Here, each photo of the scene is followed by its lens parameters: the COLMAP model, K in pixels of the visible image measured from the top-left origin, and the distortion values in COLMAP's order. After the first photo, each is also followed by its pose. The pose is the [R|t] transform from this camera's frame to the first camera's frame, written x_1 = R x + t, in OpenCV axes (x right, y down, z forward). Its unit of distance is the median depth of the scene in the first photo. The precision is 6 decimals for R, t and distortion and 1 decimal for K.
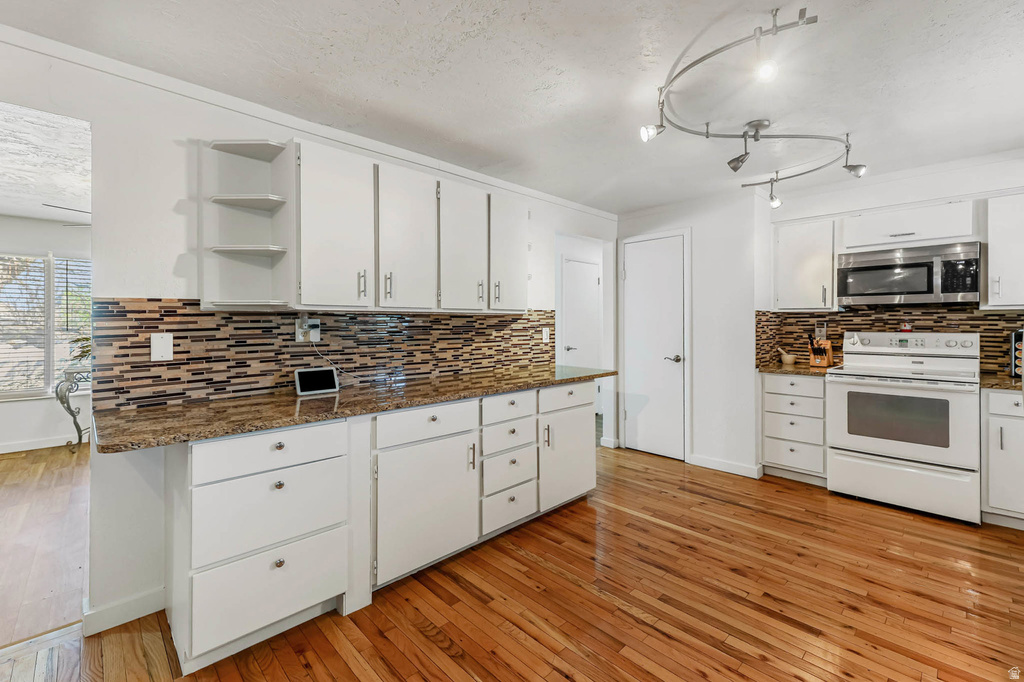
lens RADIAL K [[463.3, 0, 493.7], [0, 463.3, 331.9], [0, 0, 1]] dist [0.001512, -0.000366]
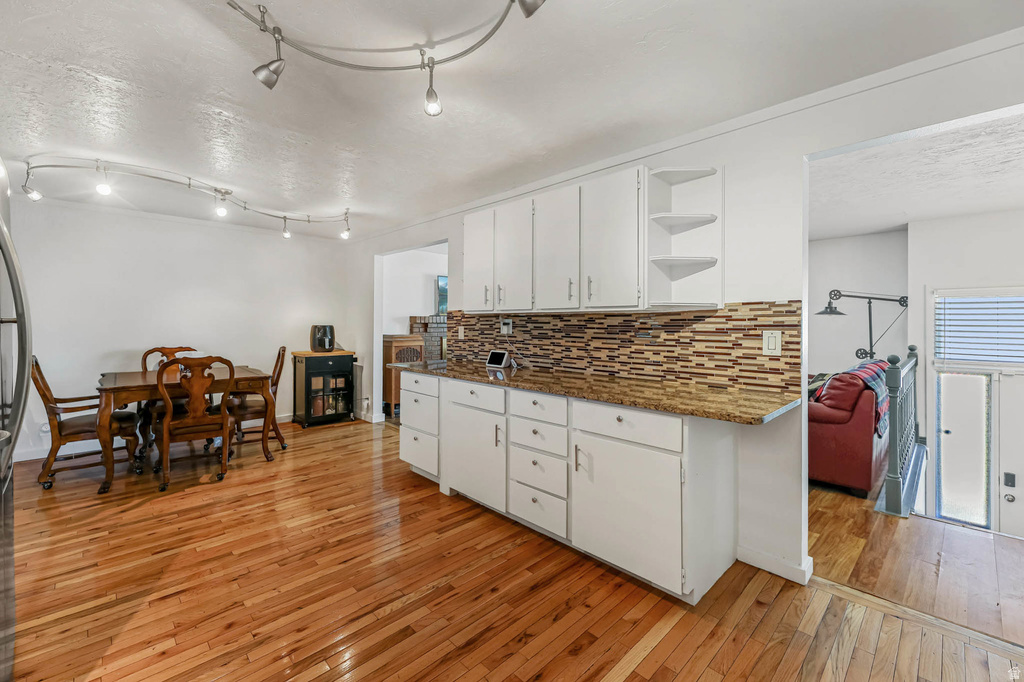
lens RADIAL K [[416.0, 0, 507.0], [0, 416.0, 322.5], [0, 0, 1]] dist [0.001669, 0.000152]
pose [[0.006692, 0.001634, -0.999976, 0.775058], [-0.023439, 0.999724, 0.001477, -0.014693], [0.999703, 0.023429, 0.006728, 0.777198]]
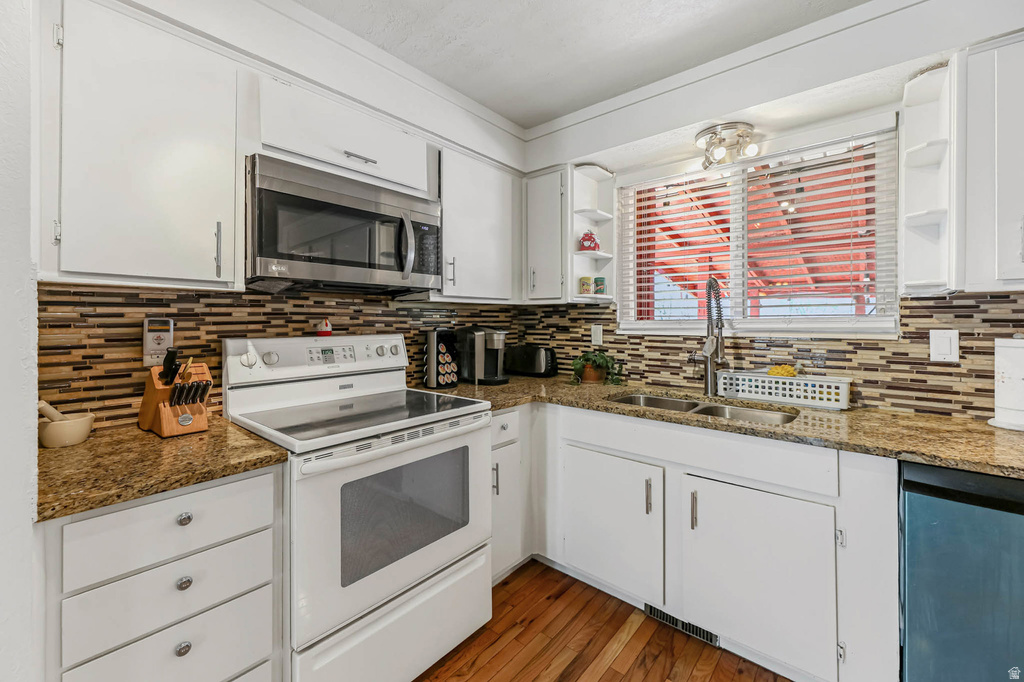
lens RADIAL K [[418.7, 0, 513.1], [0, 418.7, 319.1], [0, 0, 1]] dist [0.006601, -0.000188]
pose [[-0.111778, 0.002374, 0.993730, 0.378820], [0.019445, 0.999811, -0.000201, -0.016594], [-0.993543, 0.019301, -0.111803, 0.893990]]
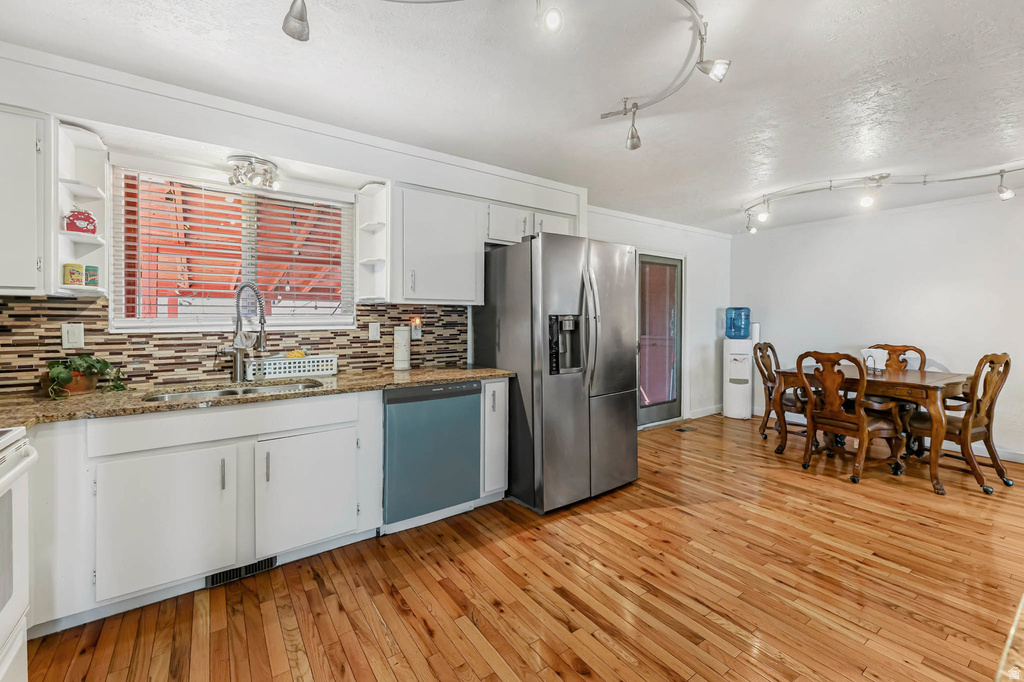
lens RADIAL K [[418.7, 0, 513.1], [0, 418.7, 319.1], [0, 0, 1]] dist [0.006601, -0.000188]
pose [[-0.991258, 0.000350, 0.131934, 0.398494], [0.003174, 0.999770, 0.021188, -0.020574], [-0.131897, 0.021422, -0.991032, 1.194743]]
